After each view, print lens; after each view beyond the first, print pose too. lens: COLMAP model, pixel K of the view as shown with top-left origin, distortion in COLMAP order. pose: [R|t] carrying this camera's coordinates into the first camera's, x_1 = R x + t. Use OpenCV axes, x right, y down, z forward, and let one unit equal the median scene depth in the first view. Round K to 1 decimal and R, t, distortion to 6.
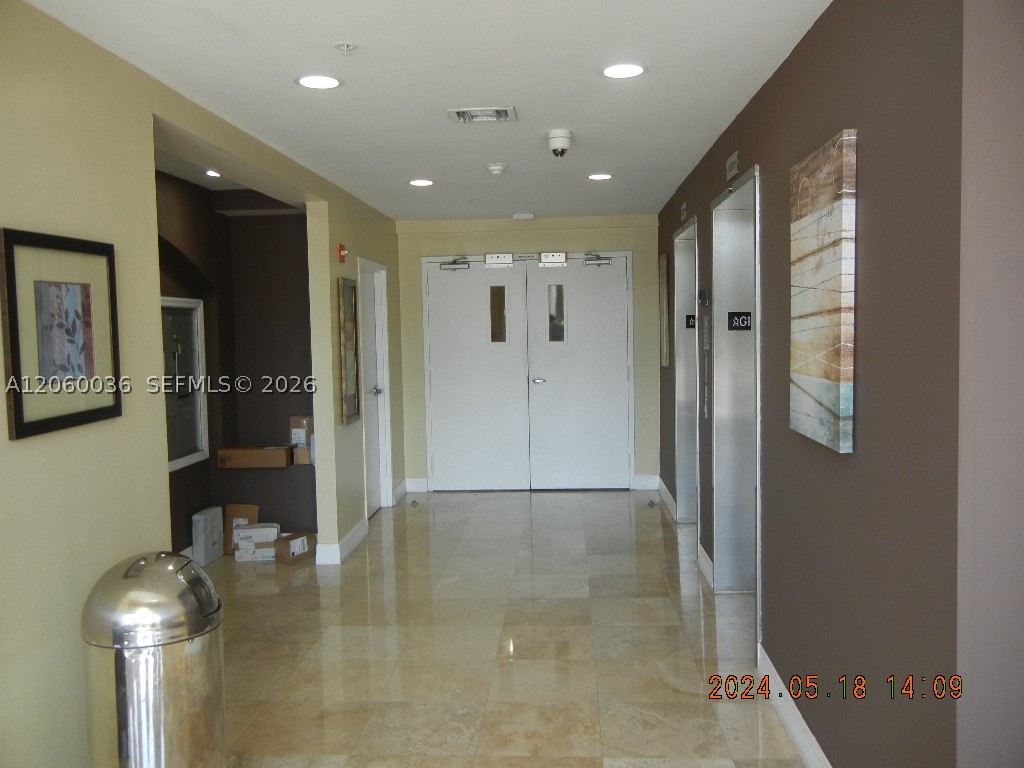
lens RADIAL K [[889.3, 0, 511.6], [0, 889.3, 381.4], [0, 0, 1]] dist [0.005140, 0.011495]
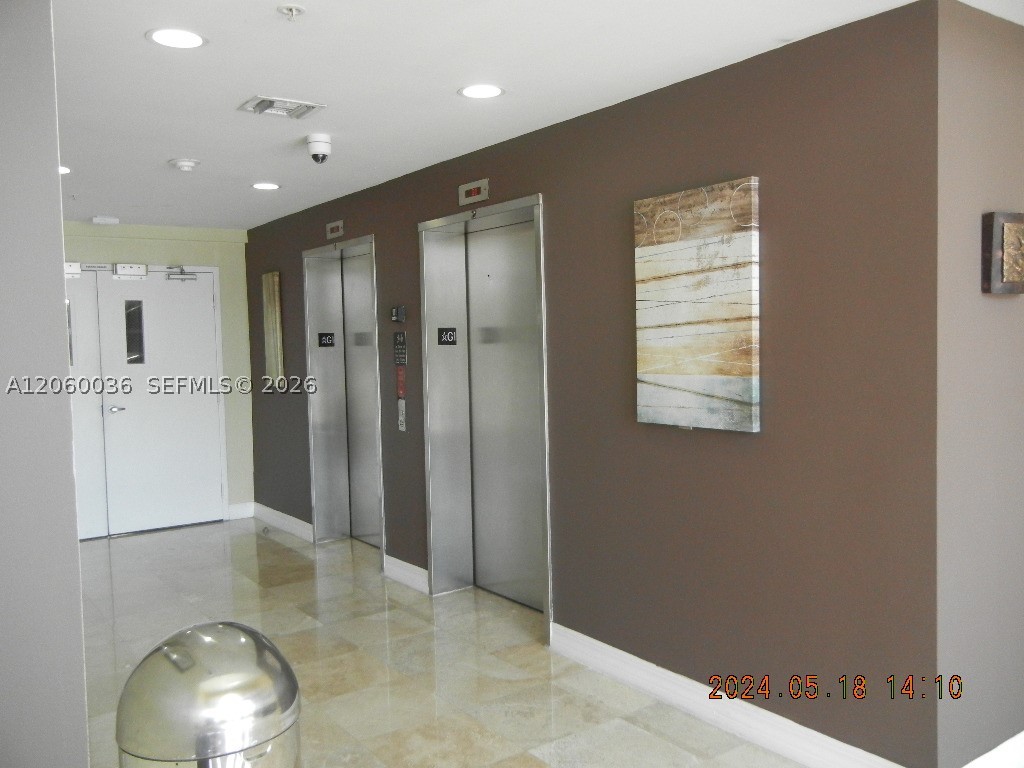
lens RADIAL K [[889.3, 0, 511.6], [0, 889.3, 385.7], [0, 0, 1]] dist [0.005140, 0.011495]
pose [[0.772166, -0.033625, 0.634531, -0.557481], [0.050454, 0.998690, -0.008475, 0.006610], [-0.633415, 0.038558, 0.772851, 0.197123]]
